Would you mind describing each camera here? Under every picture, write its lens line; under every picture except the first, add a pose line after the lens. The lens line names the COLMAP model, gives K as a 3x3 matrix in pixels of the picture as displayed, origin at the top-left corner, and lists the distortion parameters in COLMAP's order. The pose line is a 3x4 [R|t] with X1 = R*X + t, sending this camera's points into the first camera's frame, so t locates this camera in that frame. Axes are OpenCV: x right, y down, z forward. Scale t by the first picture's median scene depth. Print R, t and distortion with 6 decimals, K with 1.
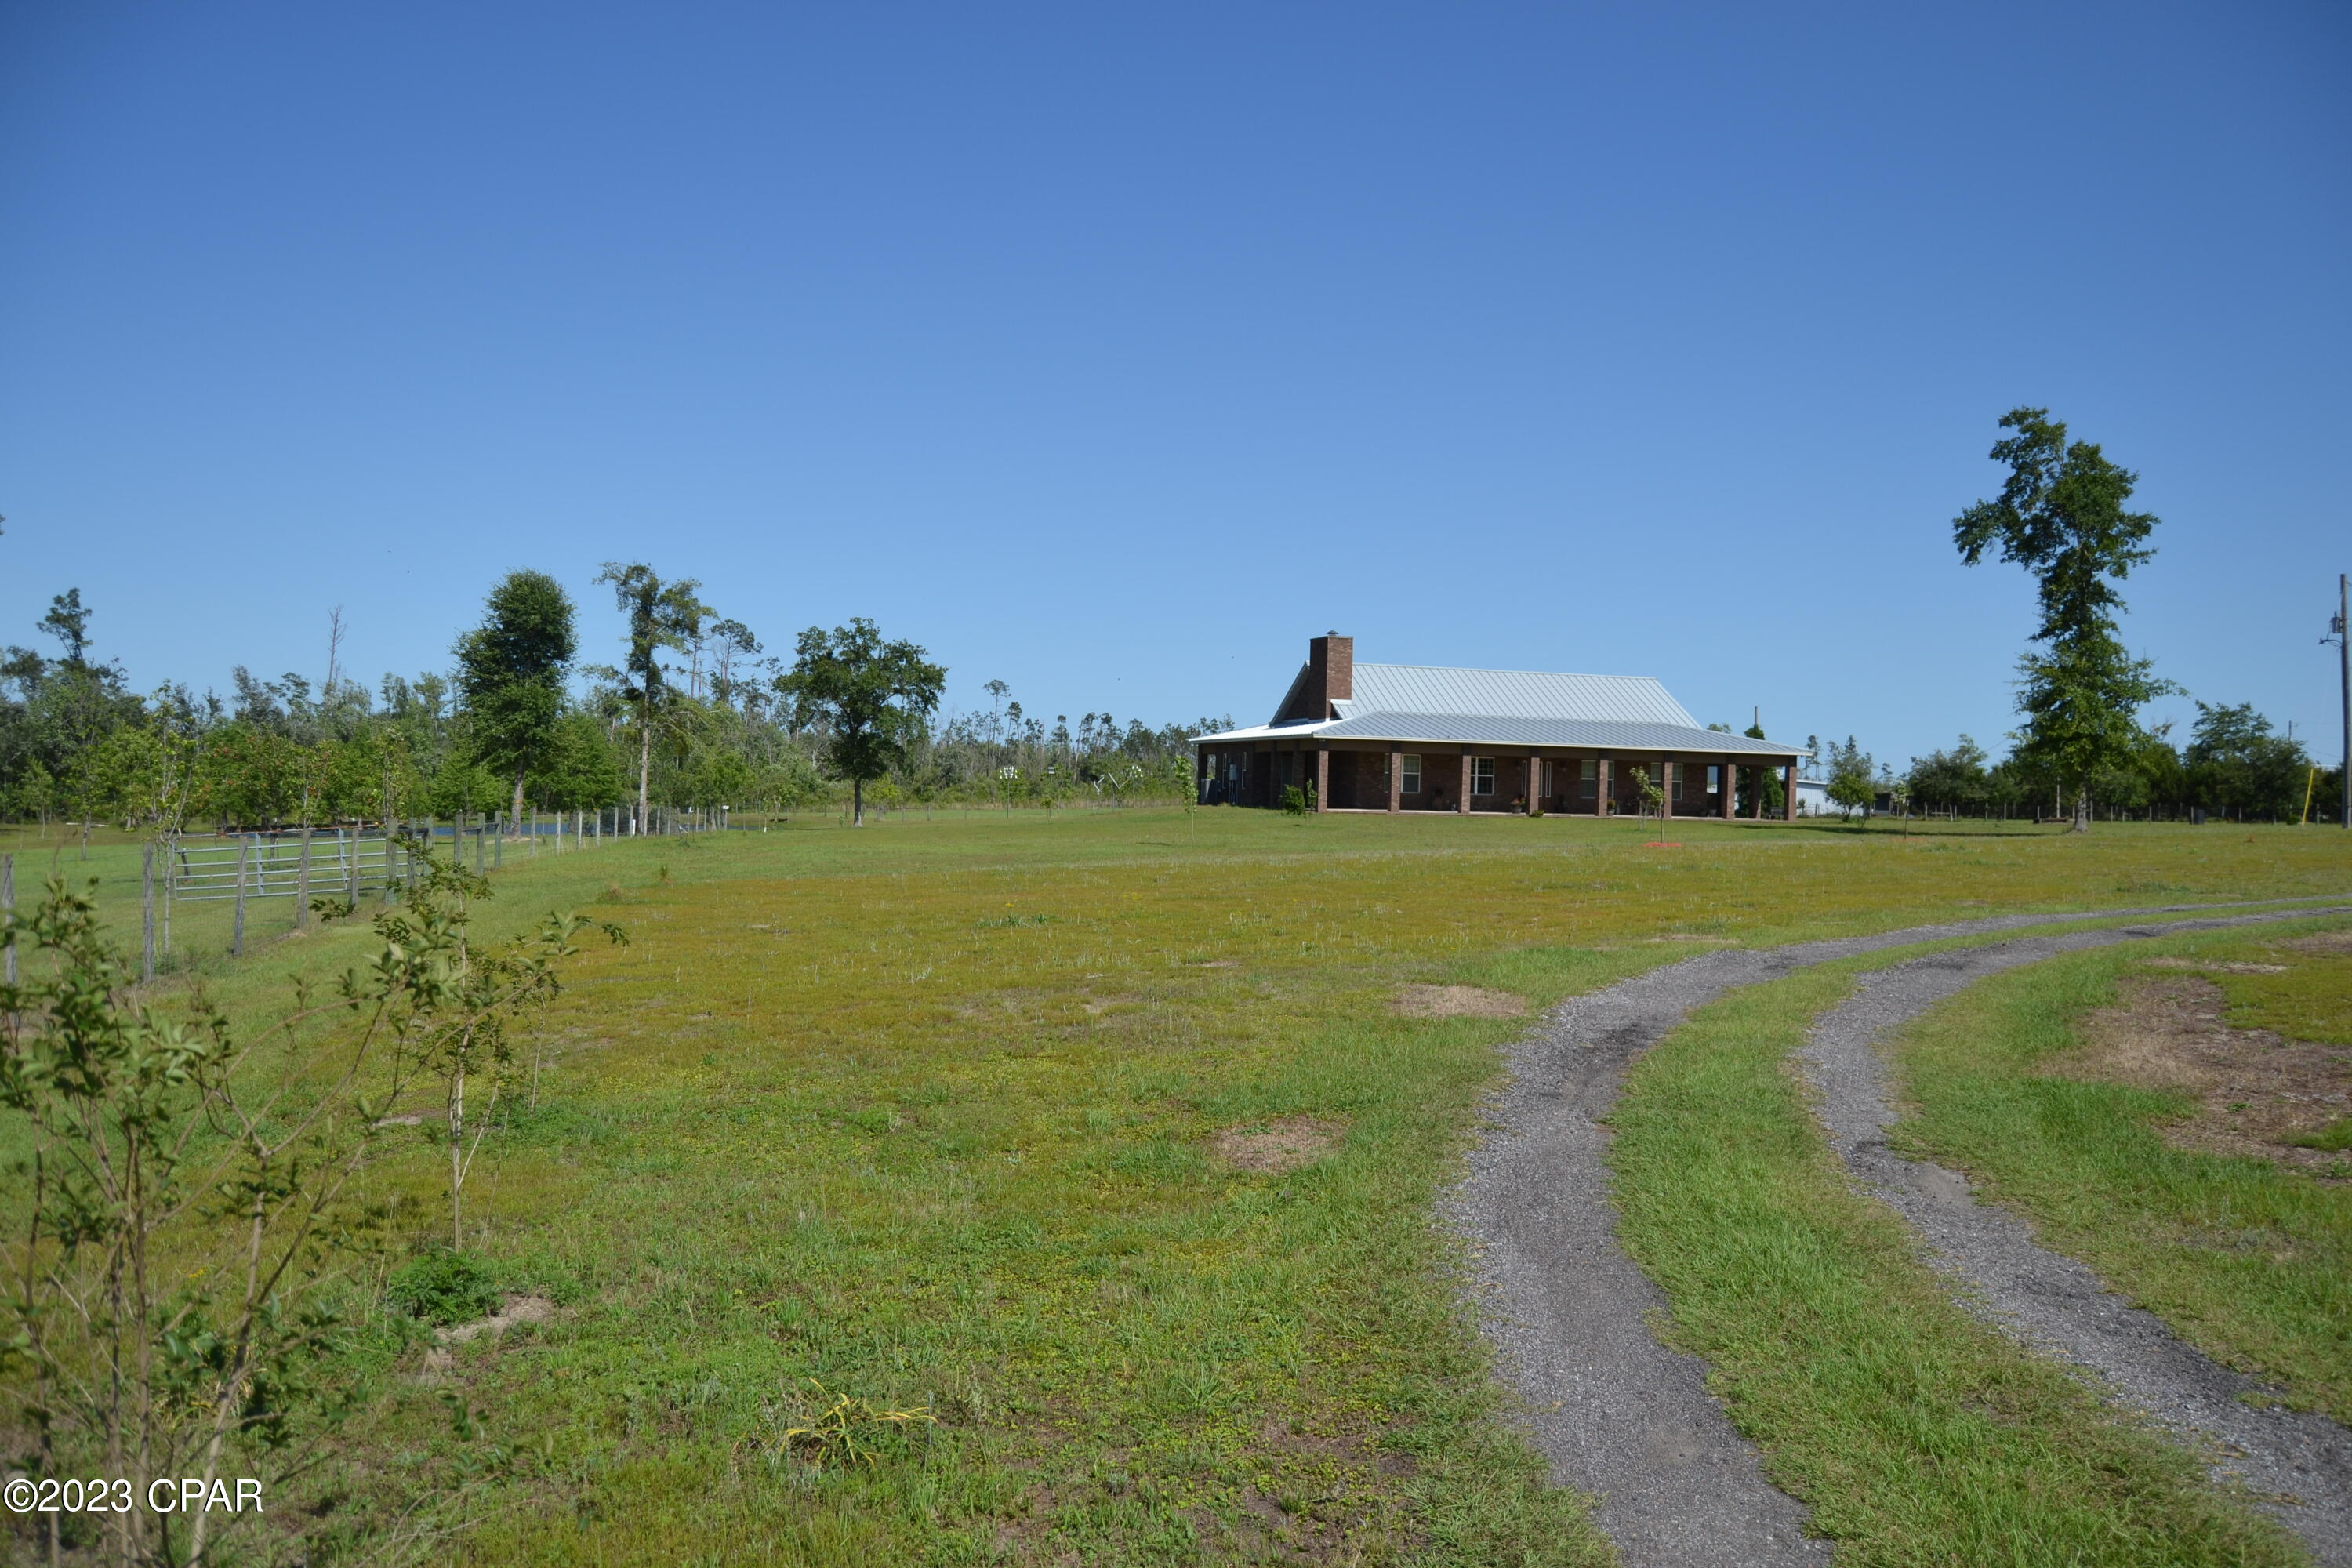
lens RADIAL K [[1884.6, 0, 1175.5], [0, 1884.6, 793.7], [0, 0, 1]] dist [-0.088889, 0.035405]
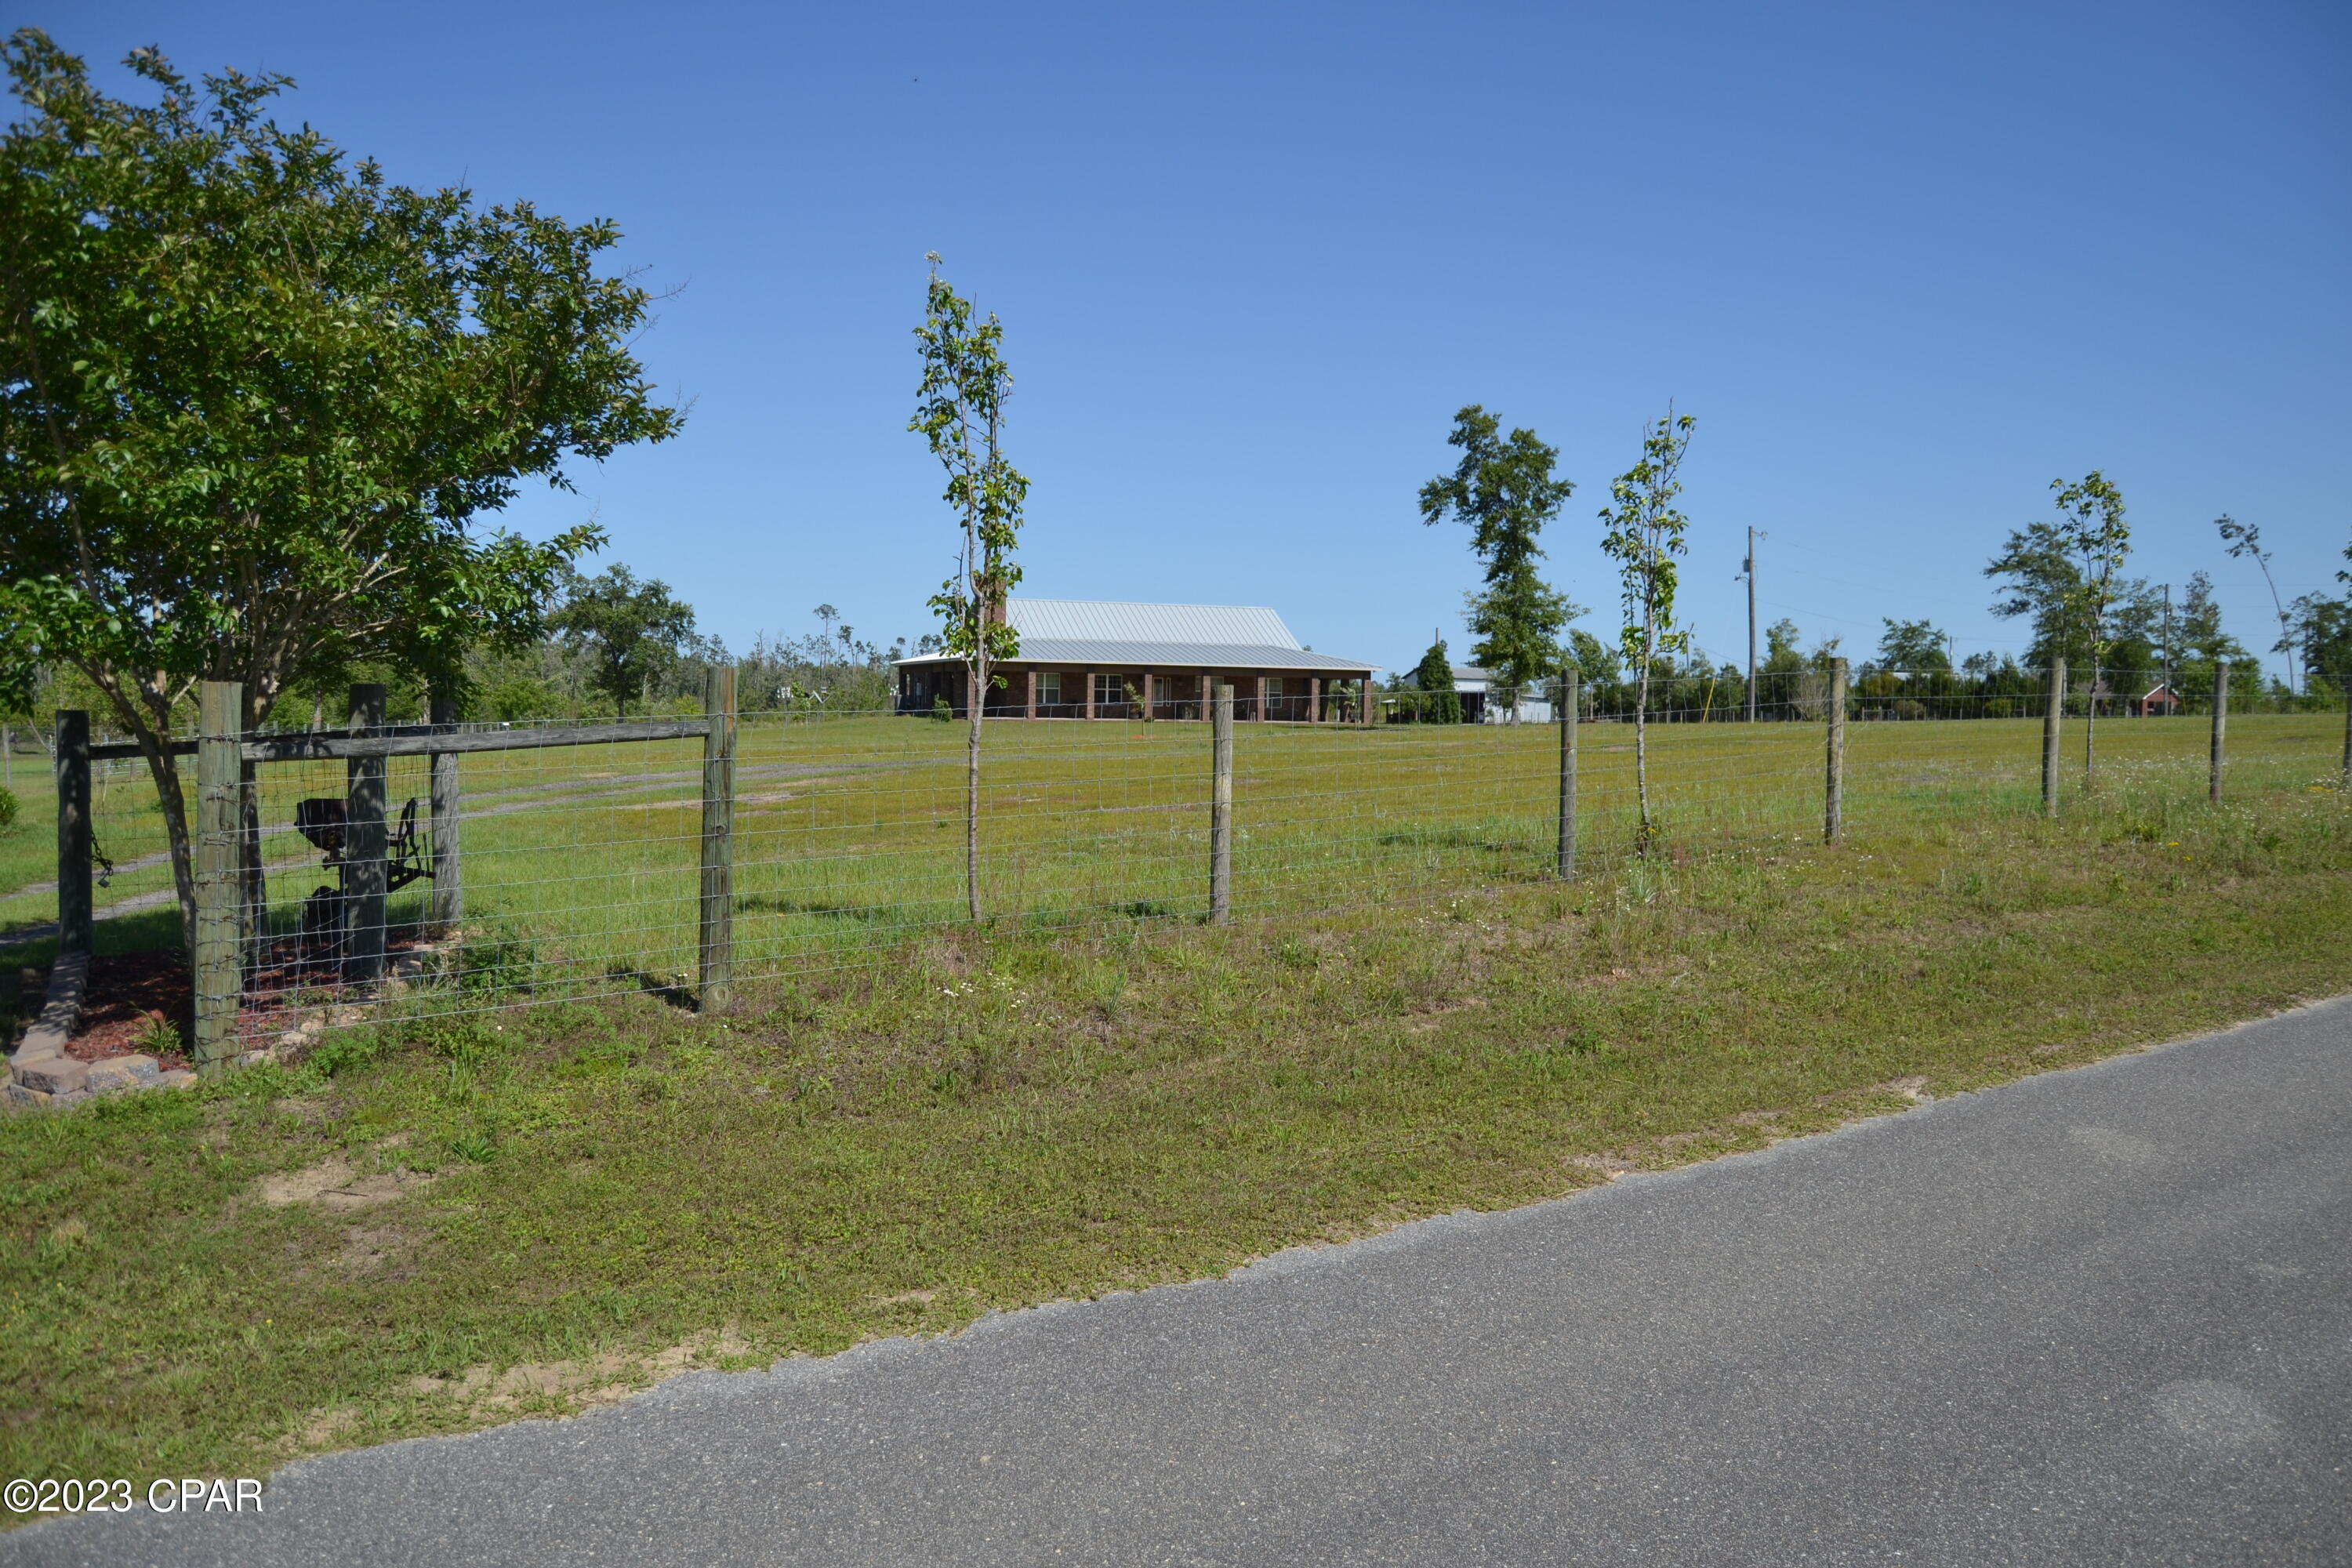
lens RADIAL K [[1884.6, 0, 1159.1], [0, 1884.6, 824.1], [0, 0, 1]] dist [-0.088889, 0.035405]
pose [[0.998040, -0.014437, 0.060899, 0.149249], [0.010822, 0.998182, 0.059285, 0.007141], [-0.061644, -0.058510, 0.996382, -0.311007]]
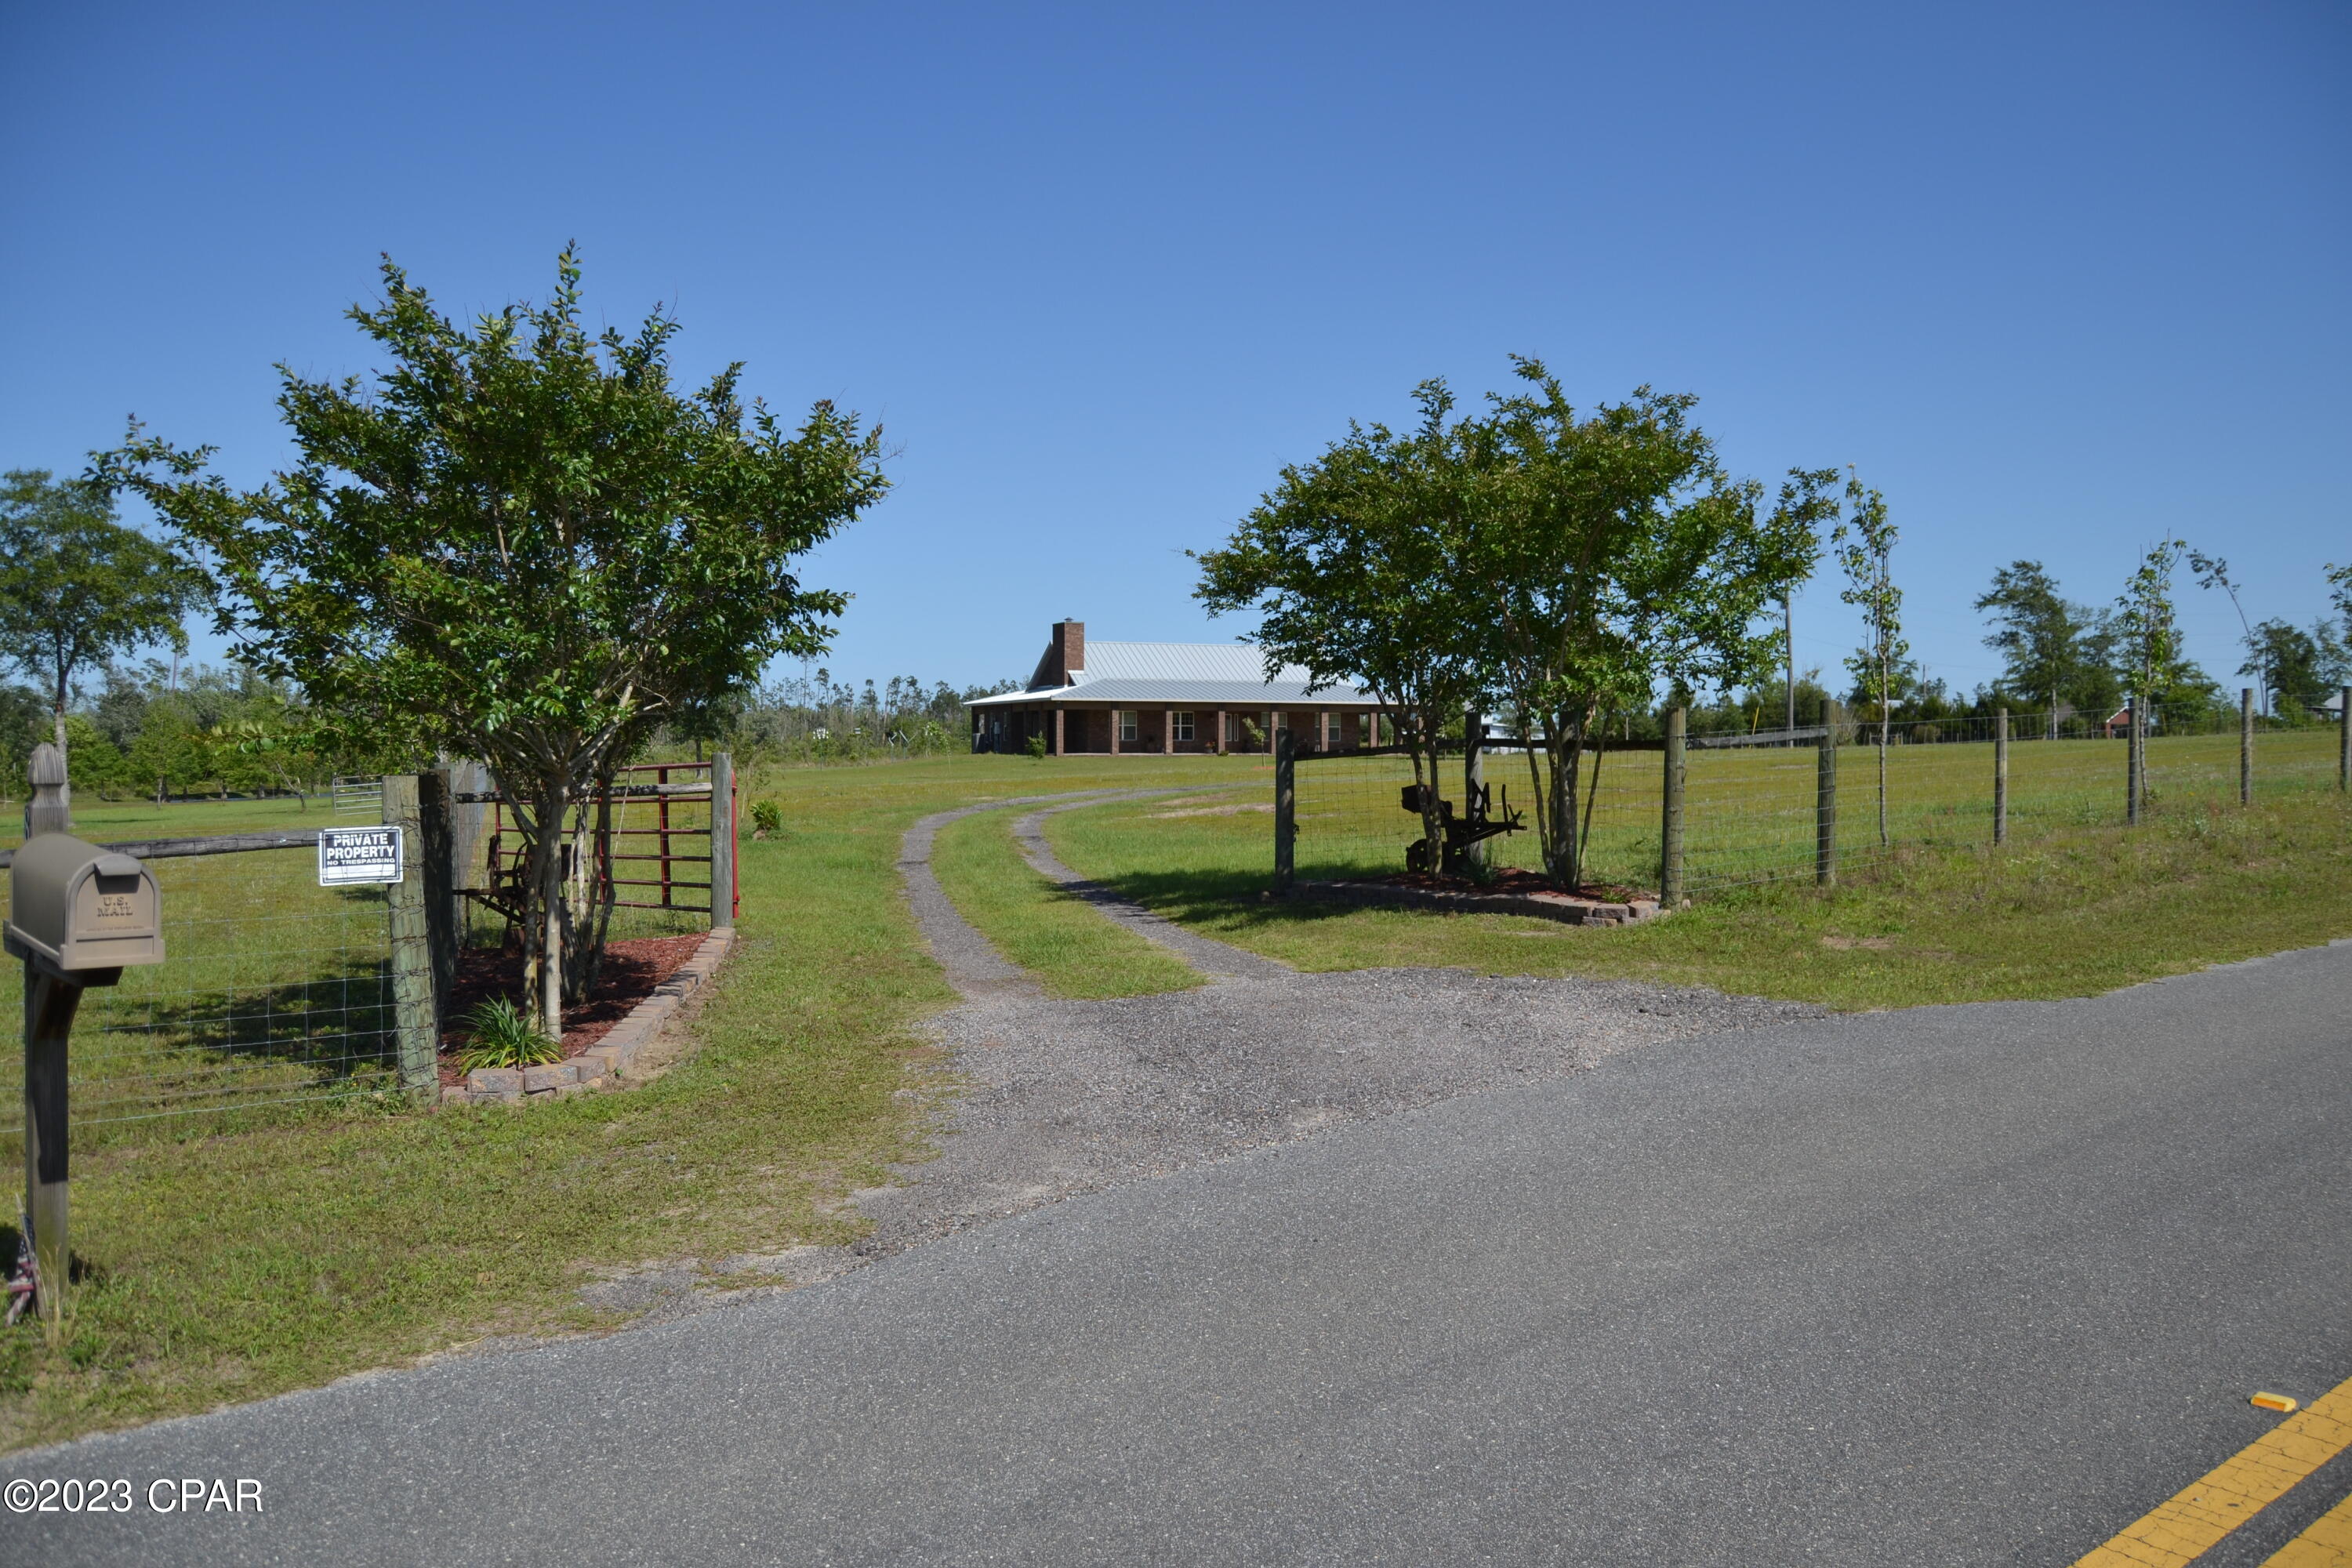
lens RADIAL K [[1884.6, 0, 1185.4], [0, 1884.6, 791.1], [0, 0, 1]] dist [-0.088889, 0.035405]
pose [[0.994298, -0.026665, 0.103246, 0.033060], [0.024454, 0.999445, 0.022619, 0.007859], [-0.103792, -0.019966, 0.994399, -0.397728]]
